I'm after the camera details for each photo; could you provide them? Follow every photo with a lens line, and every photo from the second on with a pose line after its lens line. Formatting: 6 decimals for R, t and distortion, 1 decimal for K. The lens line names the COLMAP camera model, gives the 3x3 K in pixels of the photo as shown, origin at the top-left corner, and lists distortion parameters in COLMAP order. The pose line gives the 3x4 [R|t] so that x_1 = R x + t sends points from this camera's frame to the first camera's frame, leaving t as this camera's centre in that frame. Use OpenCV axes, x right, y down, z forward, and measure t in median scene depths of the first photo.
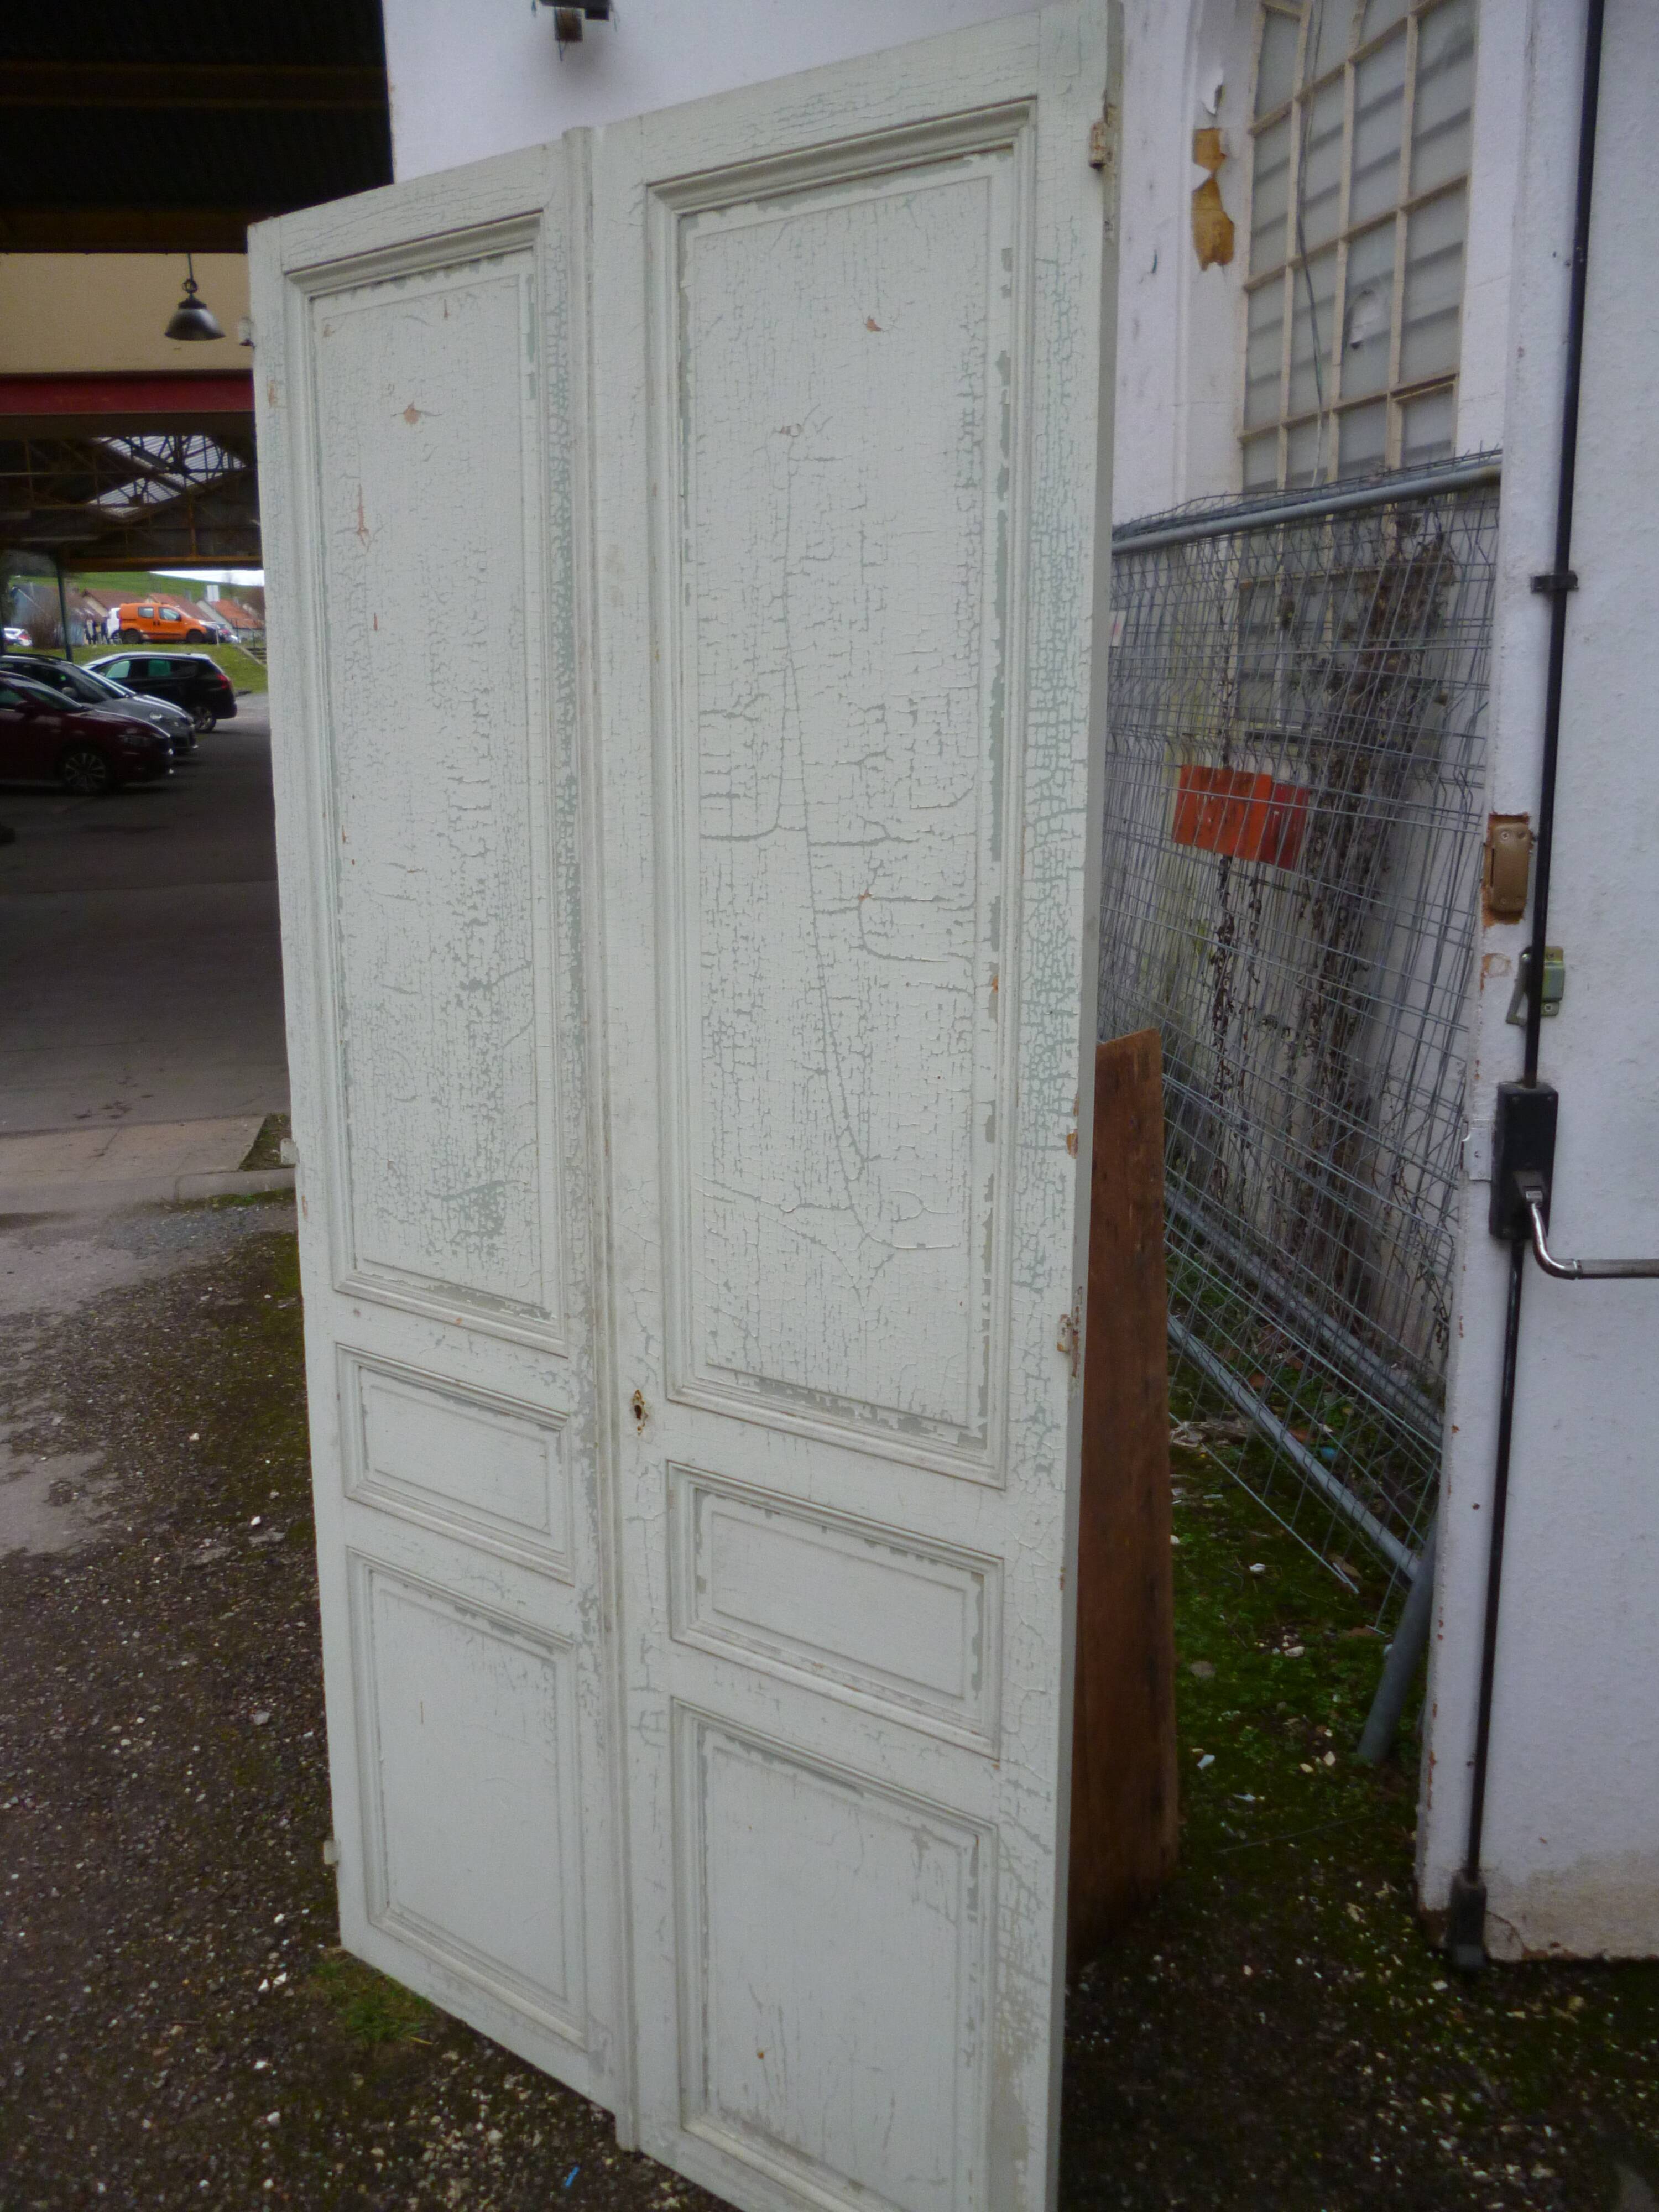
lens RADIAL K [[1865.3, 0, 752.6], [0, 1865.3, 1086.9], [0, 0, 1]] dist [-0.020157, -0.002200]
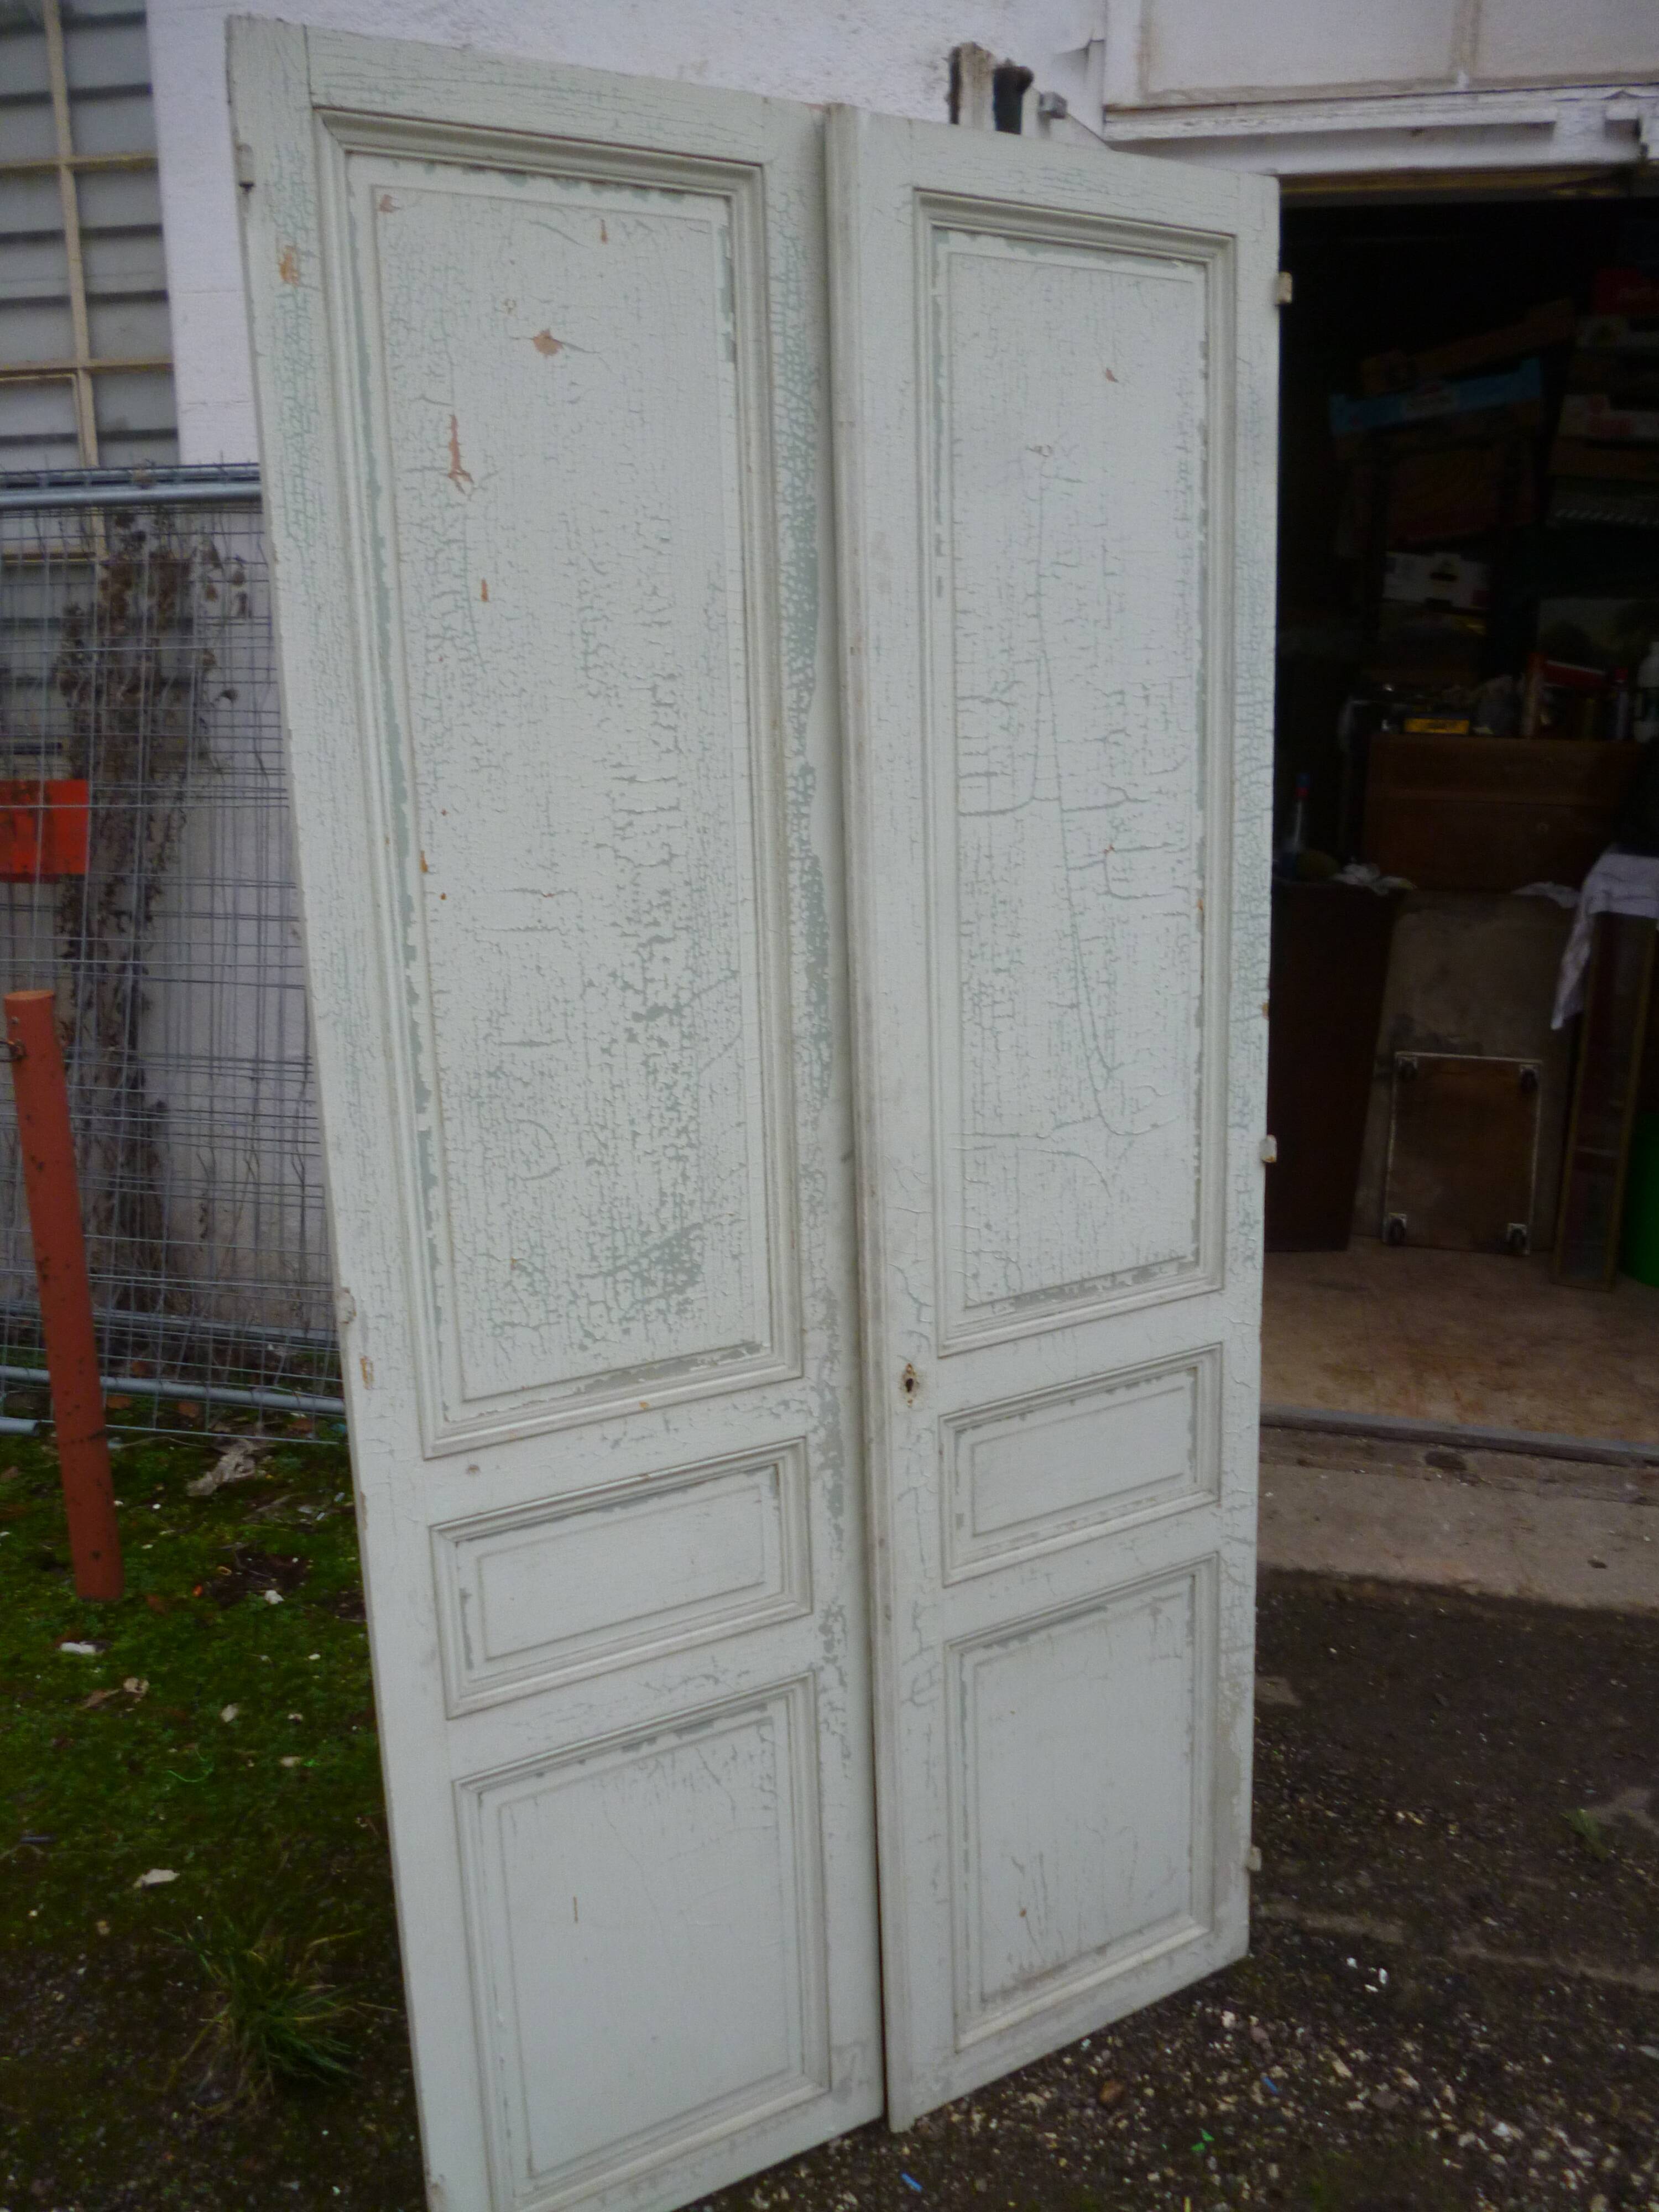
lens RADIAL K [[1906.2, 0, 831.8], [0, 1906.2, 1096.7], [0, 0, 1]] dist [-0.019023, 0.011027]
pose [[0.354981, -0.191376, 0.915076, -1.045955], [0.196723, 0.972198, 0.127008, -0.125280], [-0.913941, 0.134931, 0.382760, 0.646270]]
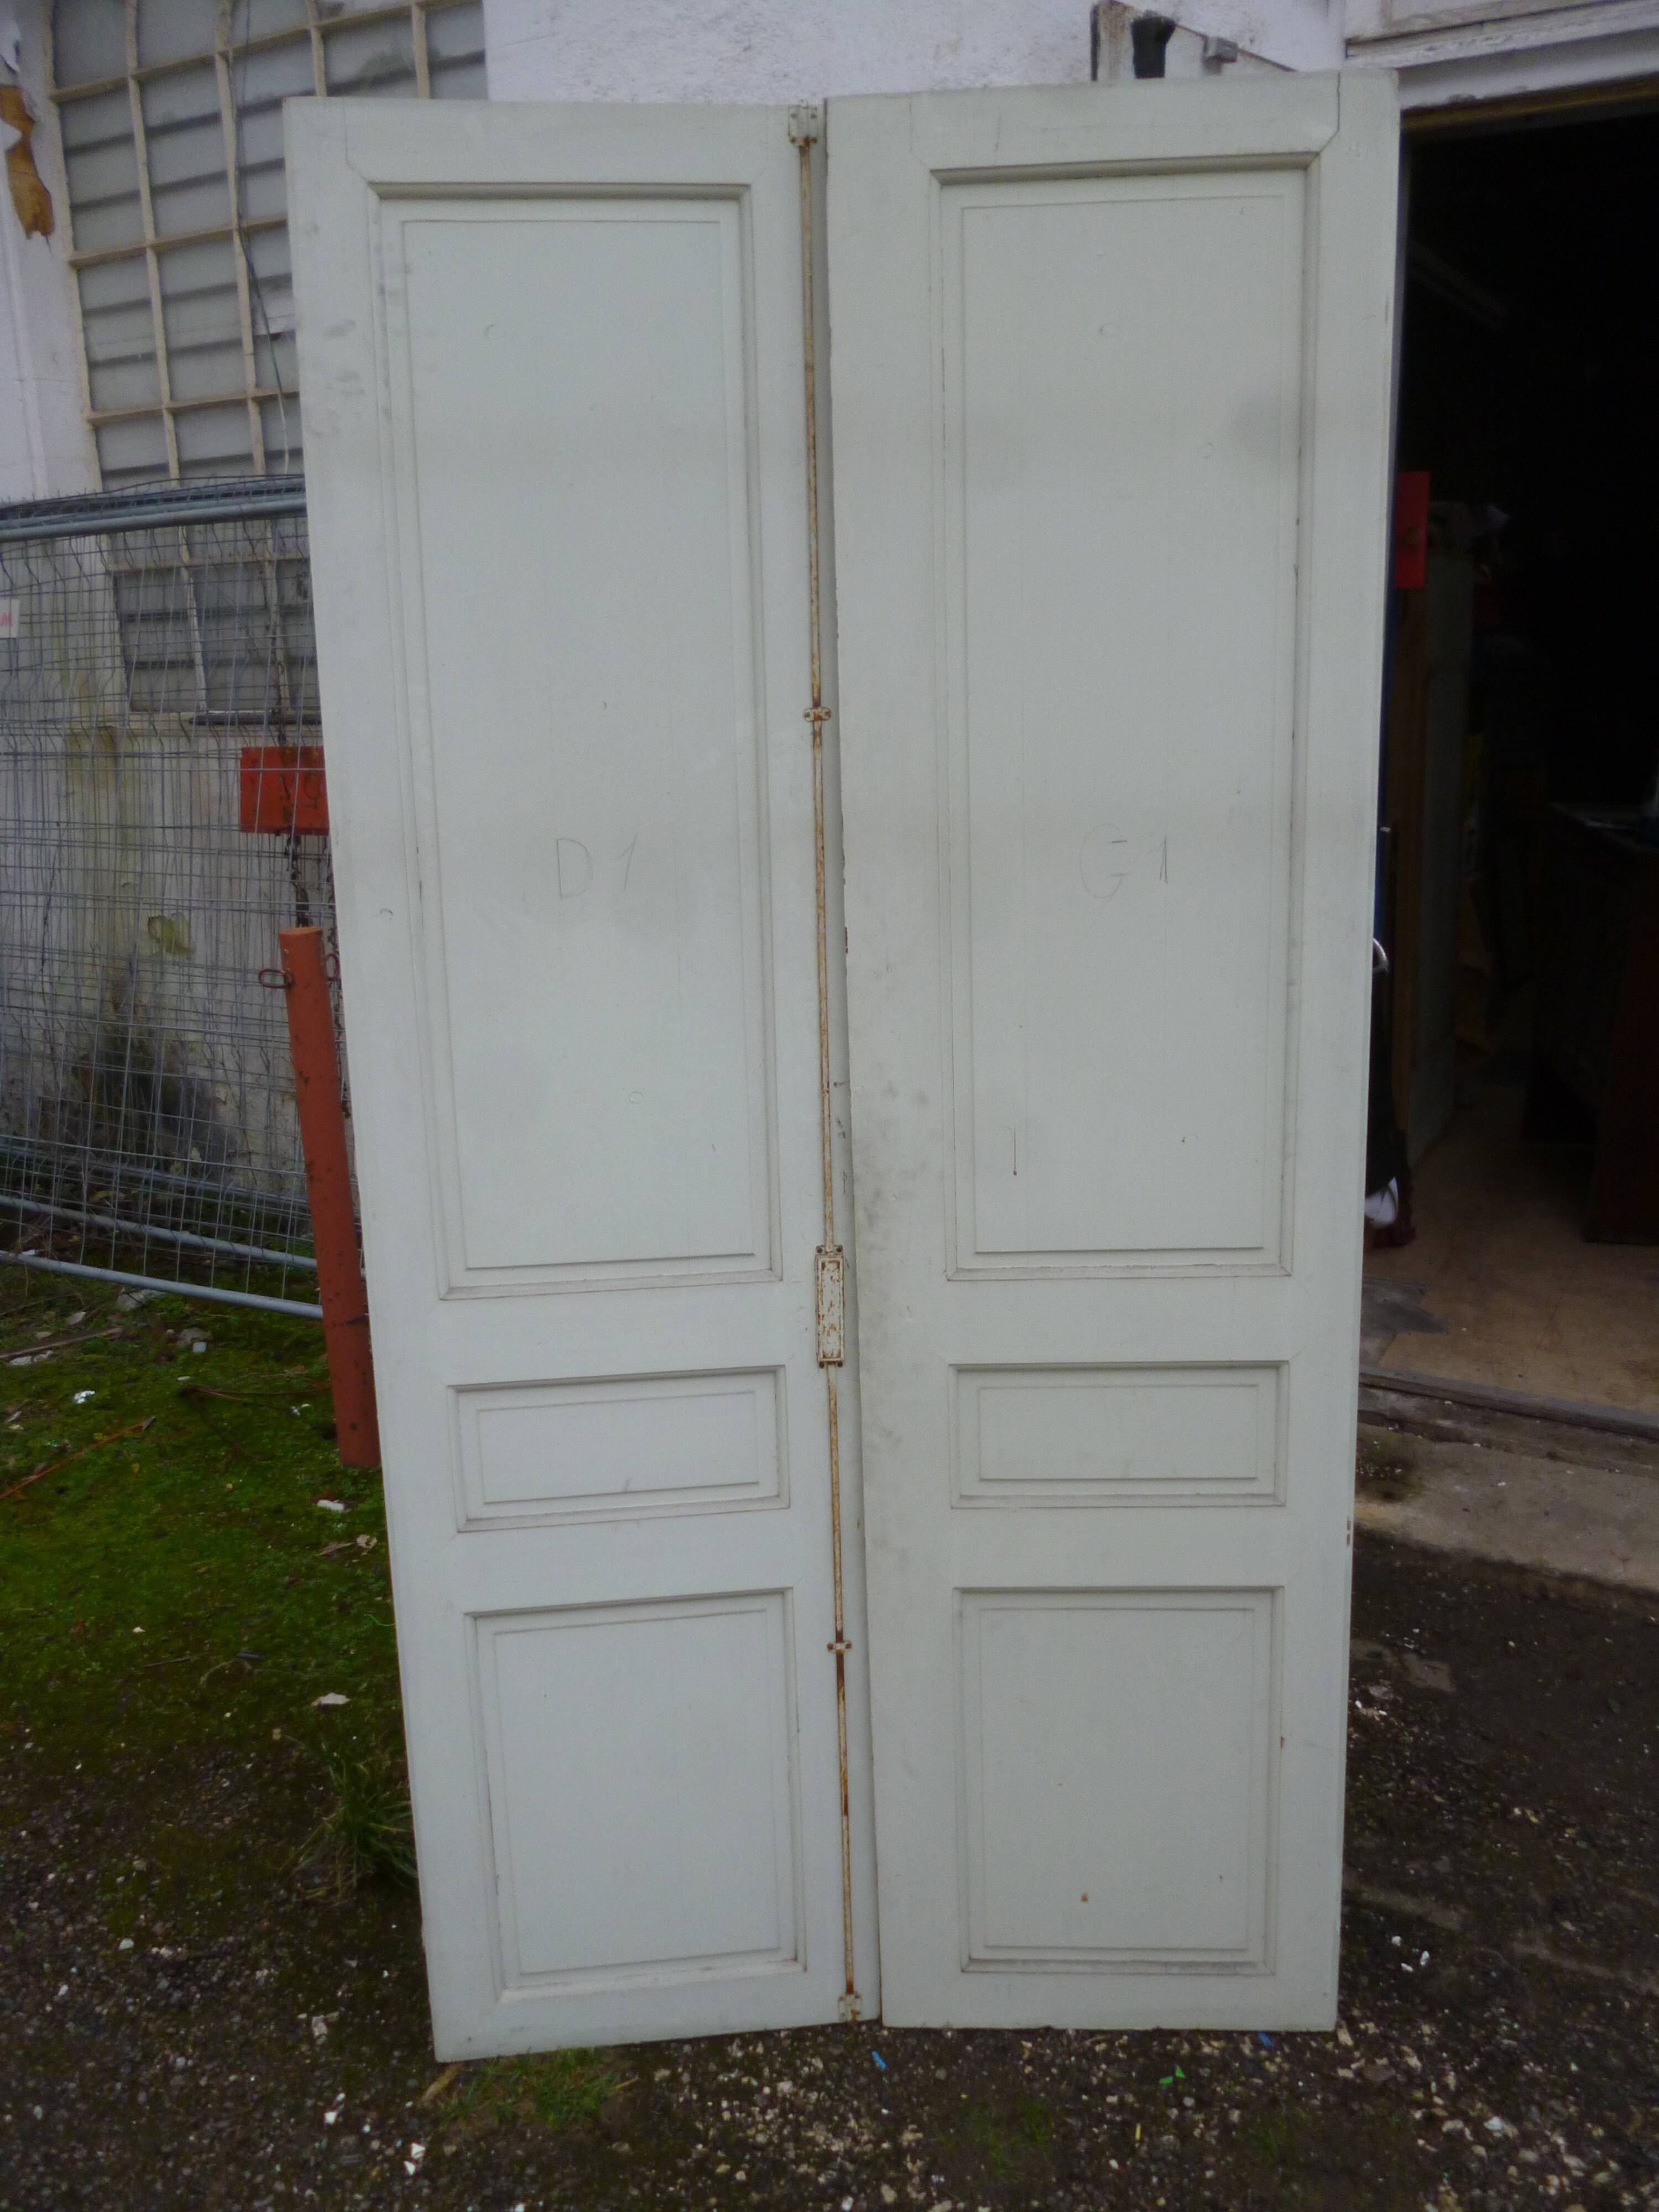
lens RADIAL K [[1906.2, 0, 831.8], [0, 1906.2, 1096.7], [0, 0, 1]] dist [-0.019023, 0.011027]
pose [[0.606388, -0.180680, 0.774369, -0.947802], [0.188438, 0.978755, 0.080808, -0.035314], [-0.772518, 0.096919, 0.627553, 0.337459]]
